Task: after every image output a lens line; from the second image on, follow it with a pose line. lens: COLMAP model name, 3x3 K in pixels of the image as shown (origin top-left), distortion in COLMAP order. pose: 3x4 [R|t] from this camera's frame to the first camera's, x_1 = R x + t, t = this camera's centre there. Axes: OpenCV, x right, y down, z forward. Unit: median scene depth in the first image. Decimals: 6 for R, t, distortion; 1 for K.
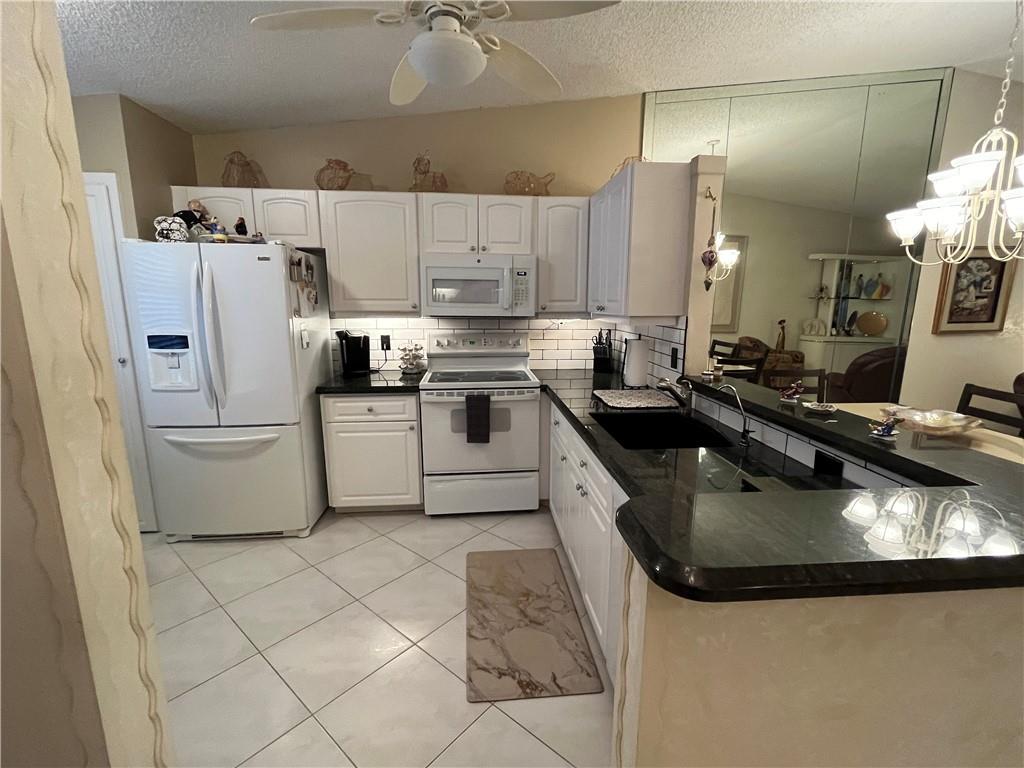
lens RADIAL K [[463.8, 0, 514.0], [0, 463.8, 384.5], [0, 0, 1]] dist [0.002514, 0.000241]
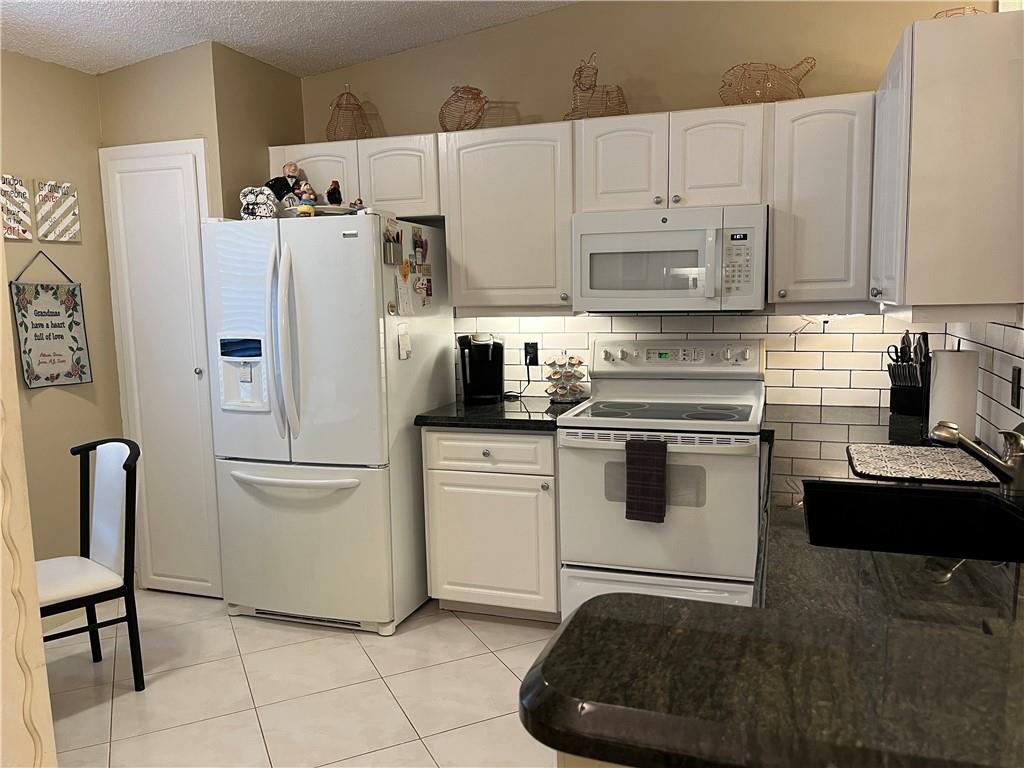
lens RADIAL K [[783.3, 0, 511.9], [0, 783.3, 381.3], [0, 0, 1]] dist [0.090104, -0.102915]
pose [[0.911581, 0.025077, -0.410356, 0.175223], [-0.051365, 0.997264, -0.053160, 0.009008], [0.407900, 0.069538, 0.910375, -0.005714]]
